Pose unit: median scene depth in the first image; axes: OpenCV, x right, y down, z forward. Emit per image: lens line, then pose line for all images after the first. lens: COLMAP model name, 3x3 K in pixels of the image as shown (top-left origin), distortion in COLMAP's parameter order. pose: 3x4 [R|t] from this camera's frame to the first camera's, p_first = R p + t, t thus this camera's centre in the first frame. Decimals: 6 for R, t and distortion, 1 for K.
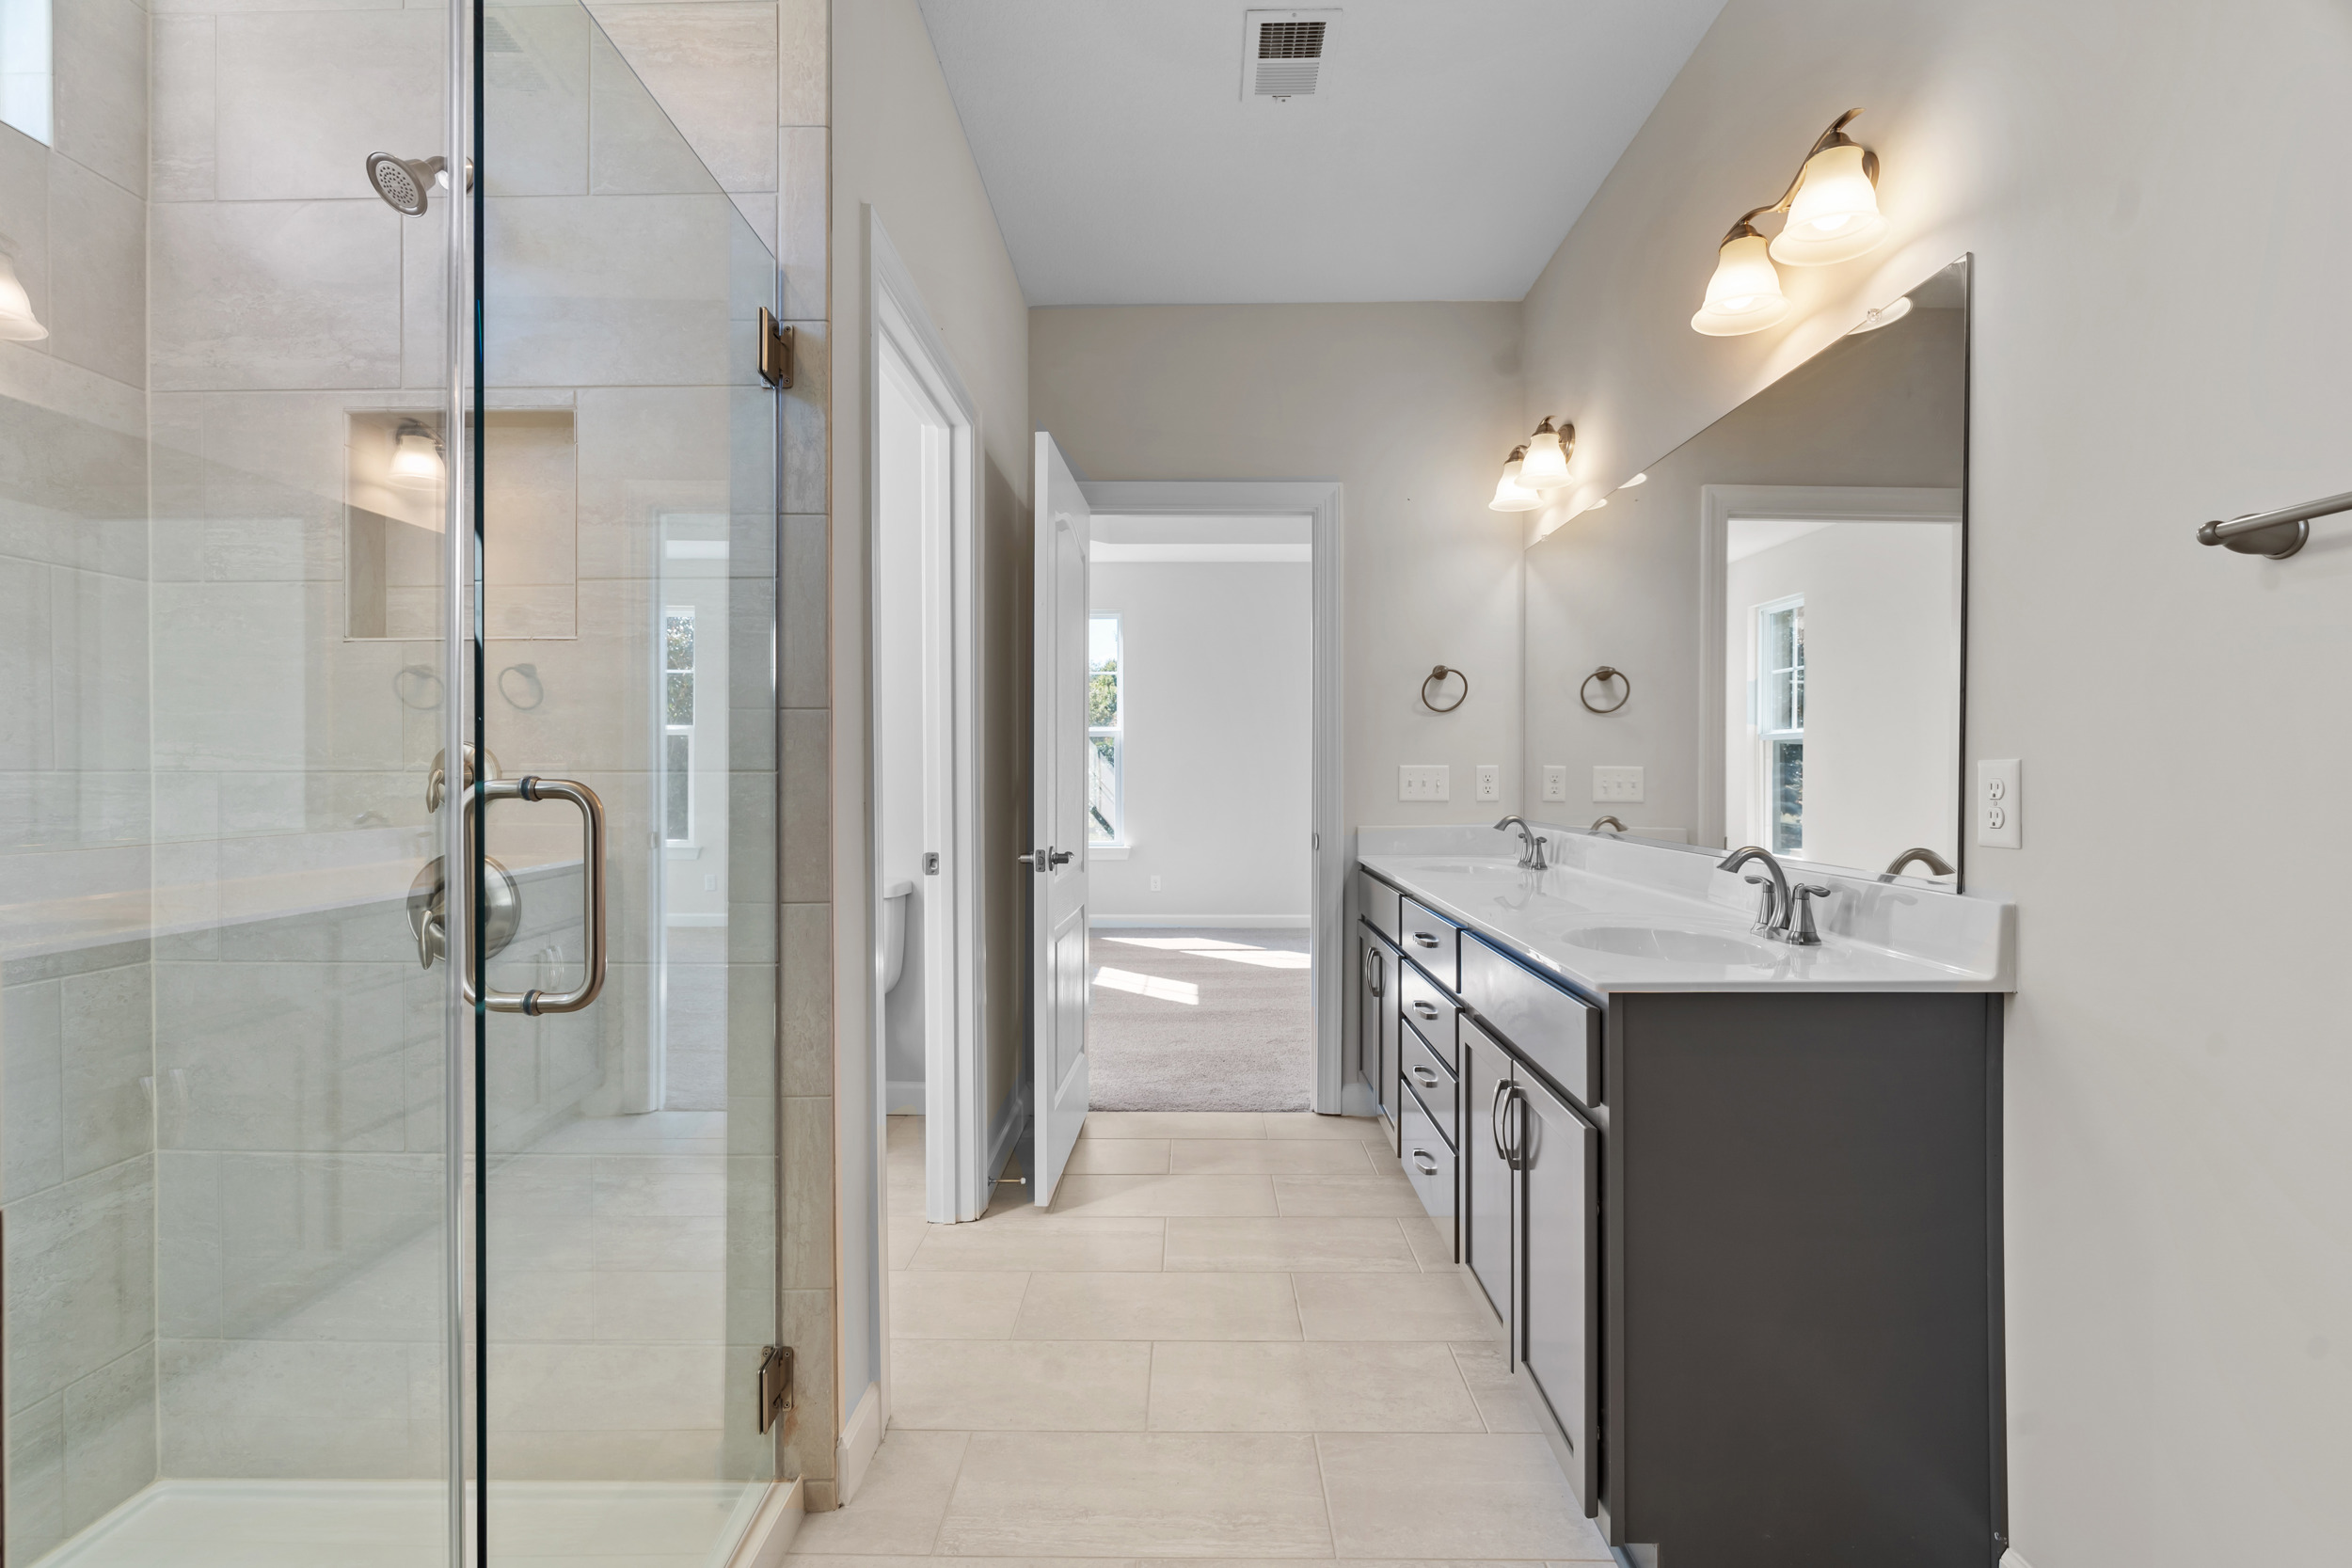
lens RADIAL K [[1064.4, 0, 1173.0], [0, 1064.4, 784.4], [0, 0, 1]] dist [-0.008142, 0.003290]
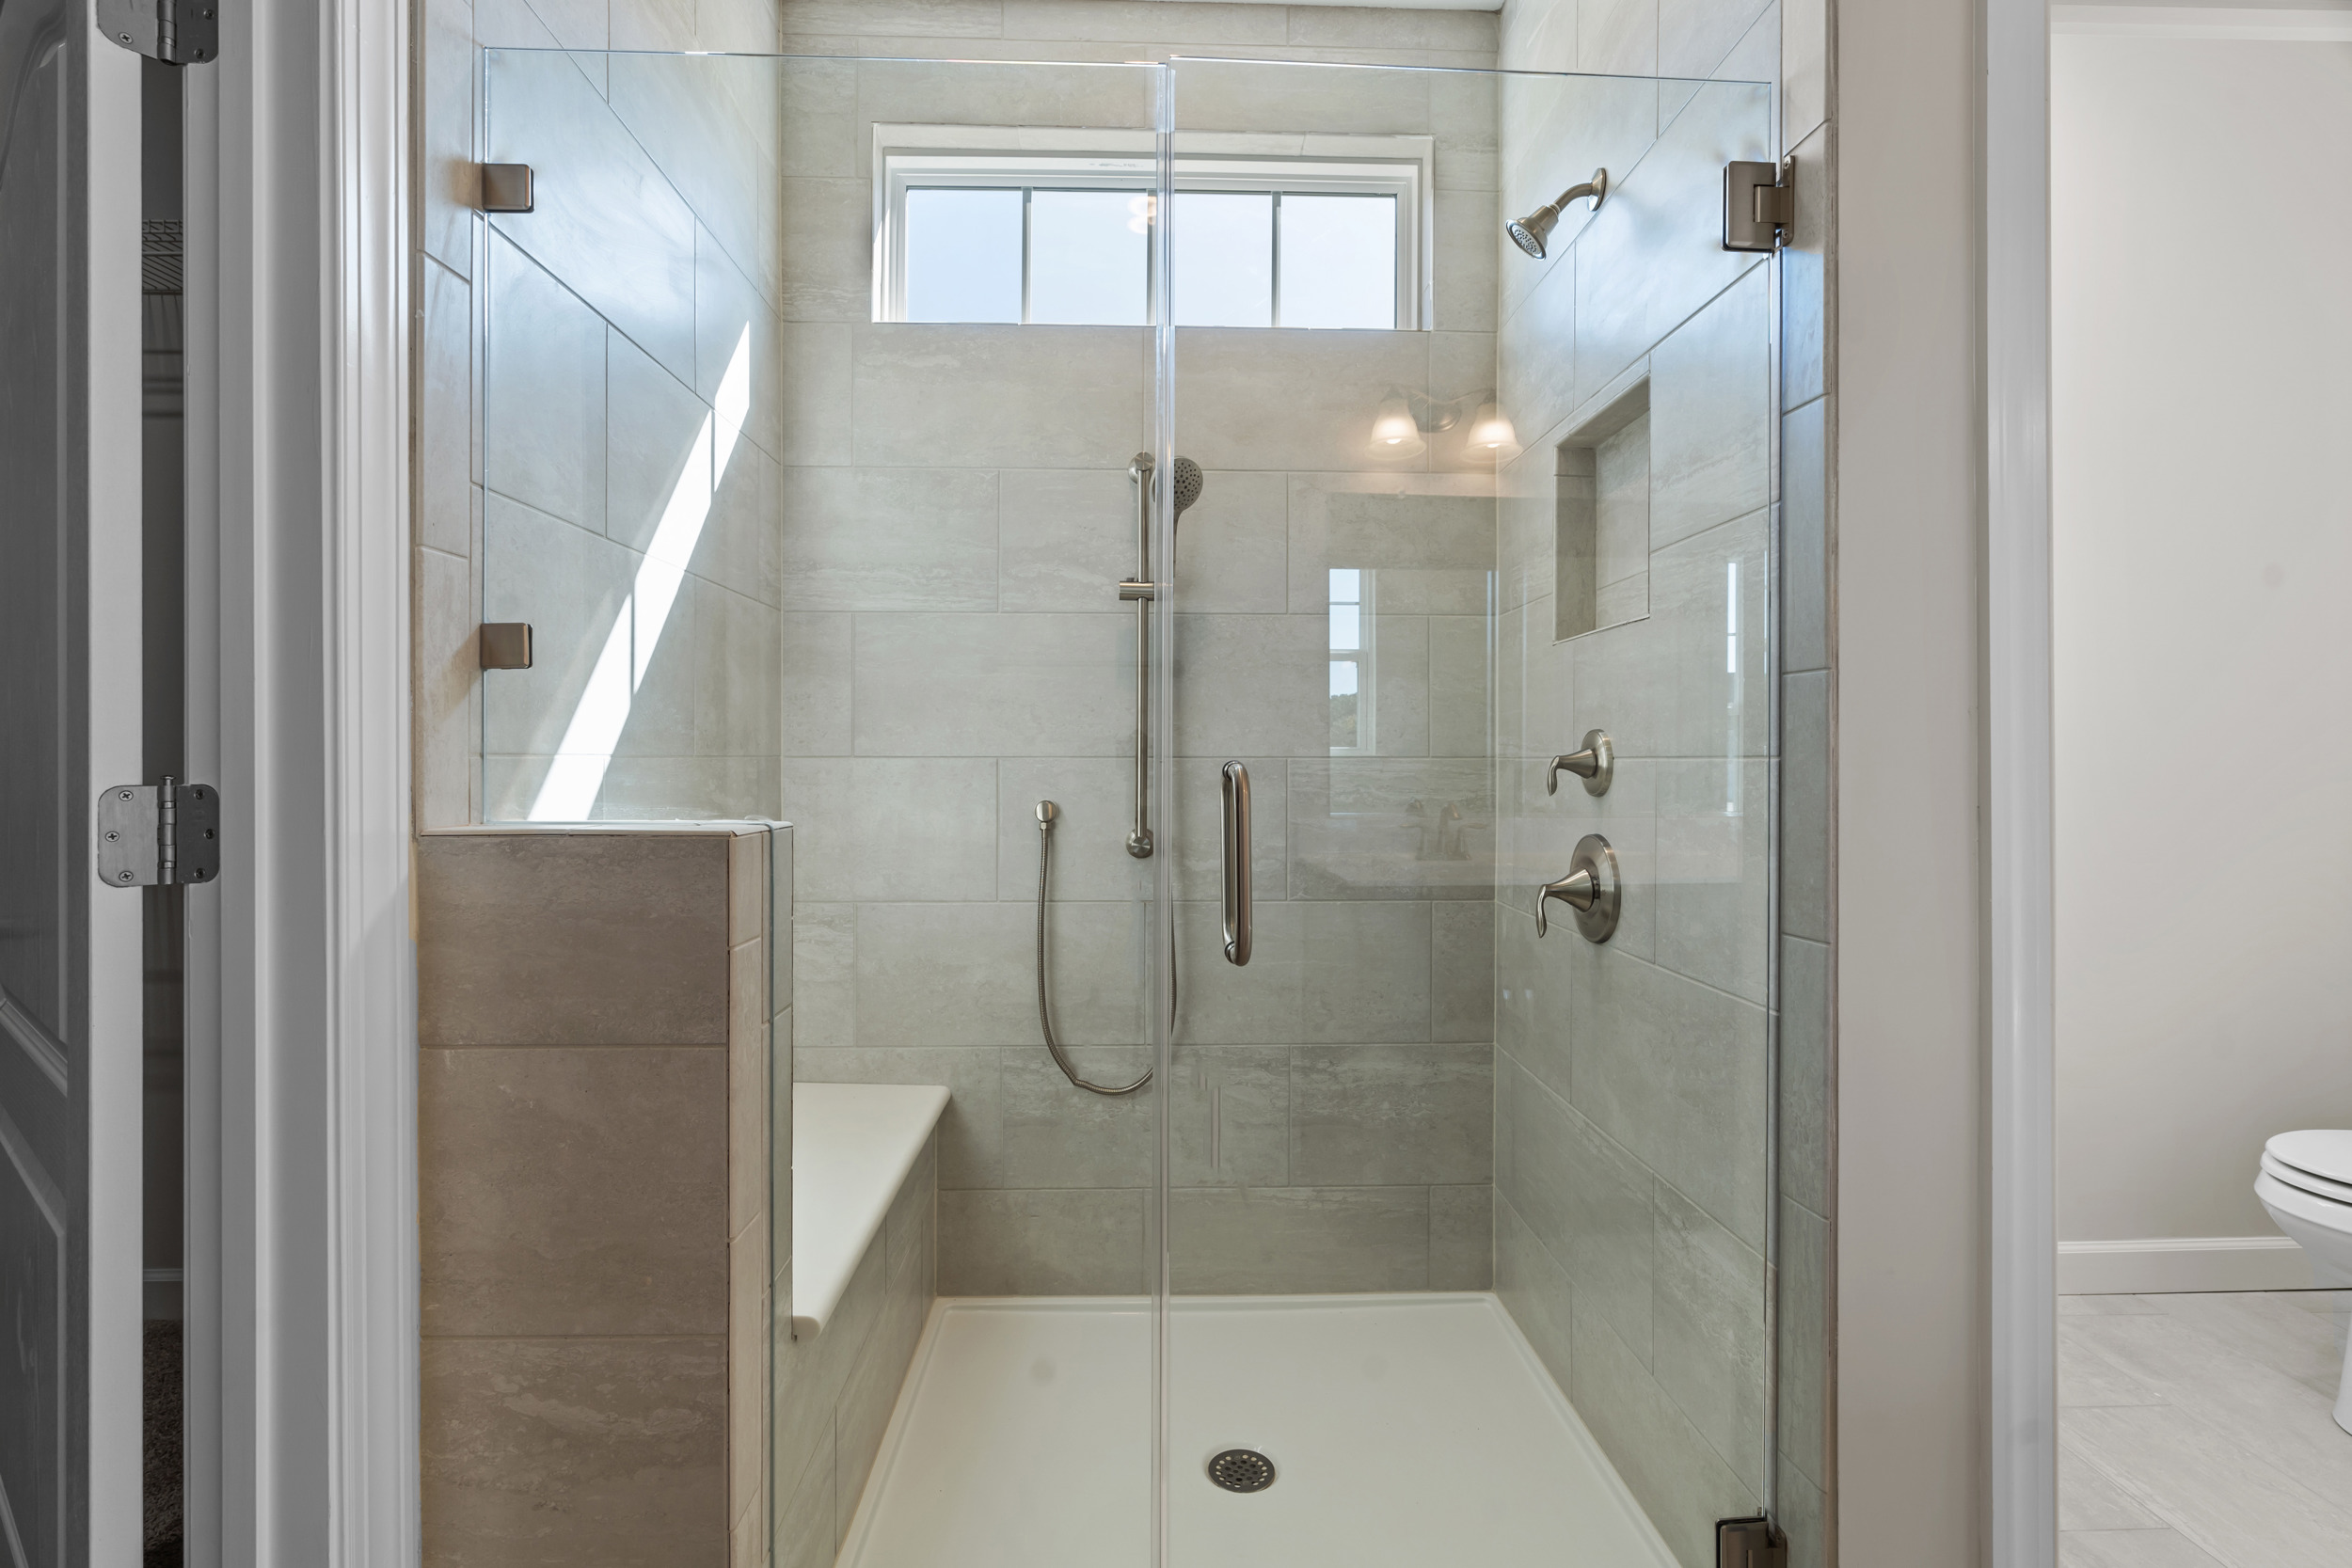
lens RADIAL K [[1064.4, 0, 1172.2], [0, 1064.4, 759.5], [0, 0, 1]] dist [-0.008142, 0.003290]
pose [[0.052399, -0.000759, -0.998626, 0.306829], [-0.011639, 0.999931, -0.001371, -0.004062], [0.998558, 0.011695, 0.052387, 0.454509]]
